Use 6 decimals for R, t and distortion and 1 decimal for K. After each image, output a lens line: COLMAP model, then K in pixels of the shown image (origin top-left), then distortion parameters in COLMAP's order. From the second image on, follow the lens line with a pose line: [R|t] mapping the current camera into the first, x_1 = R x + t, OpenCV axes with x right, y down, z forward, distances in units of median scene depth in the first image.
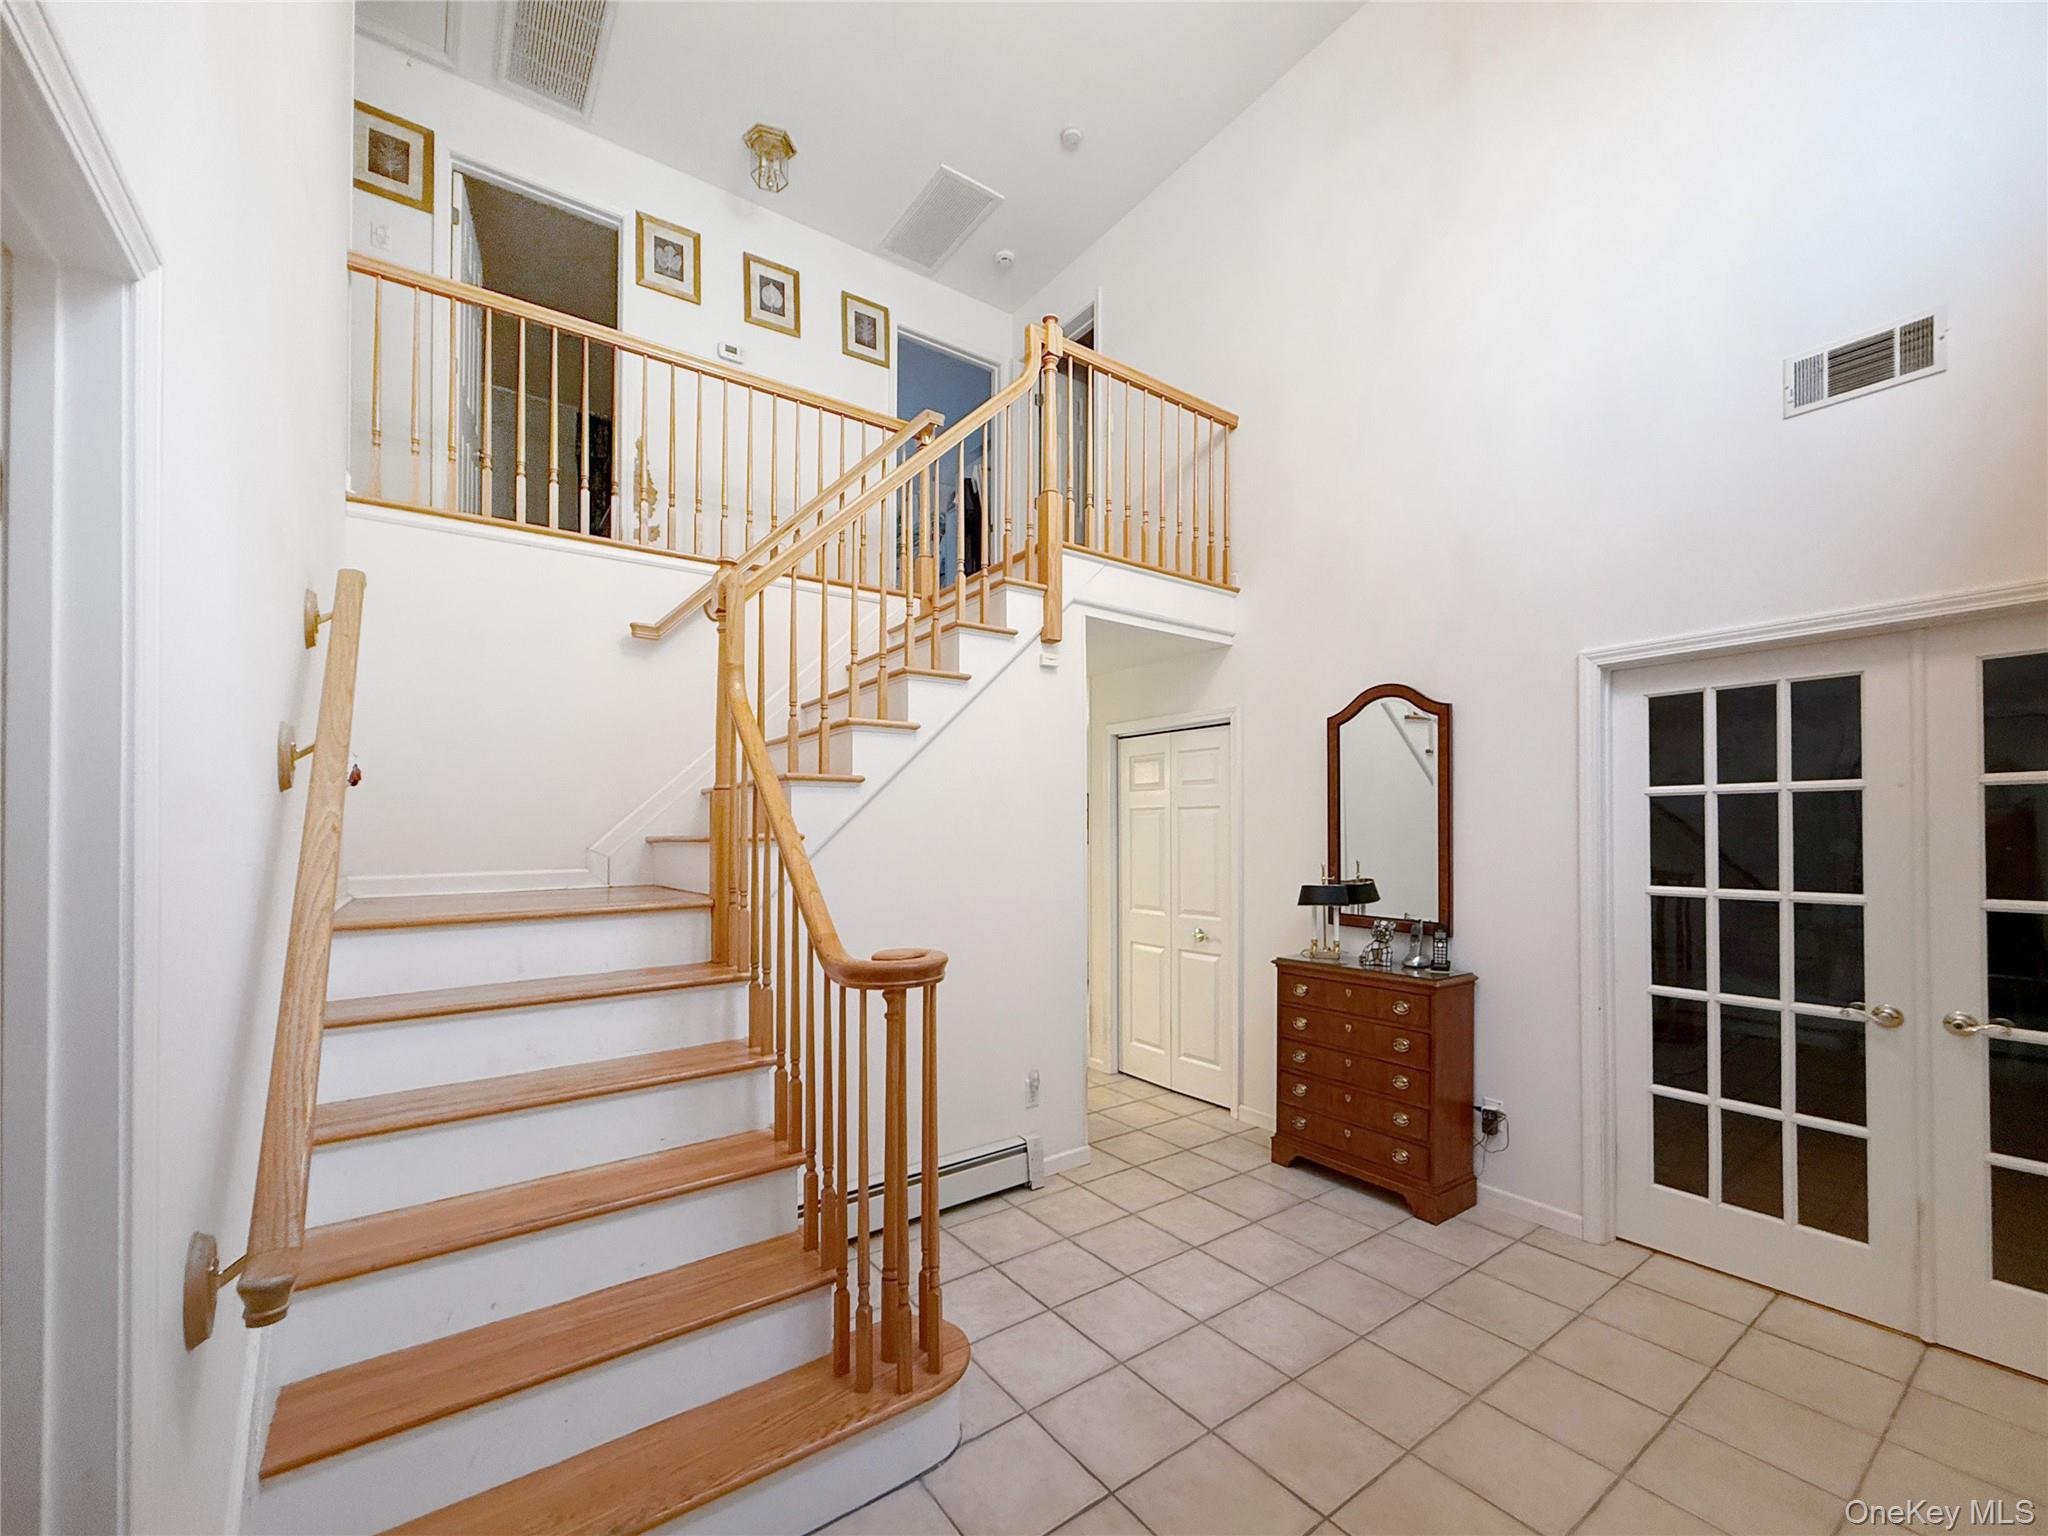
lens RADIAL K [[840.5, 0, 1030.2], [0, 840.5, 829.5], [0, 0, 1]] dist [-0.000486, -0.000065]
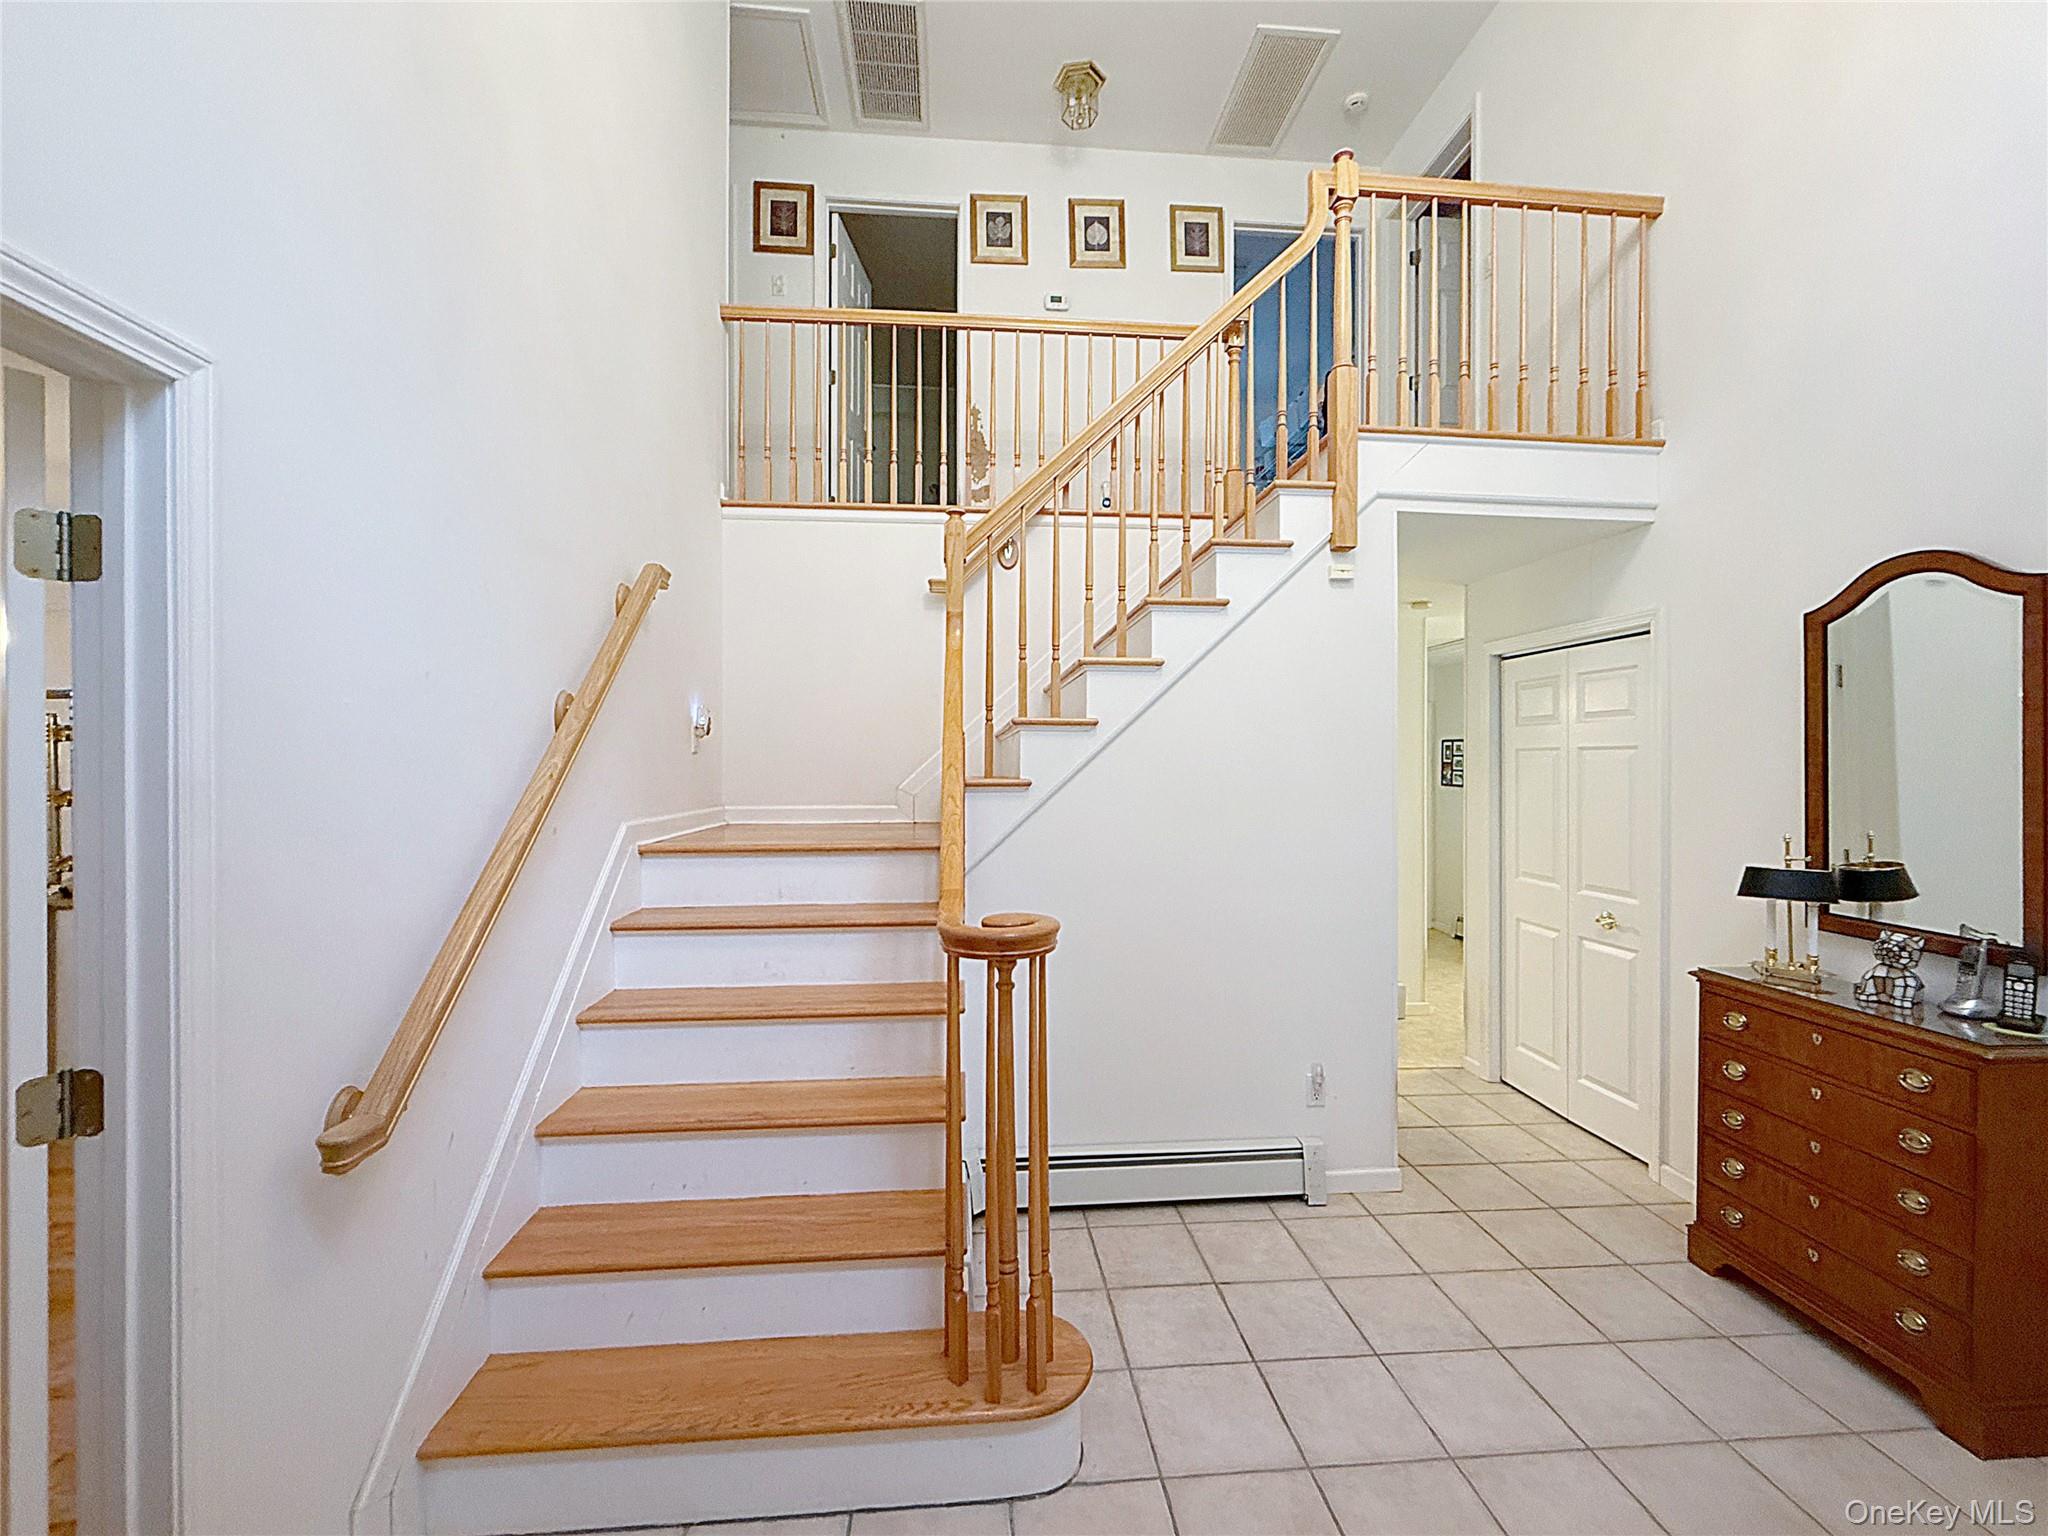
lens RADIAL K [[843.7, 0, 1024.0], [0, 843.7, 768.0], [0, 0, 1]] dist [0.000777, 0.000153]
pose [[0.855270, 0.012234, -0.518038, 0.178095], [-0.008911, 0.999921, 0.008903, -0.013040], [0.518106, -0.002999, 0.855311, 0.121769]]
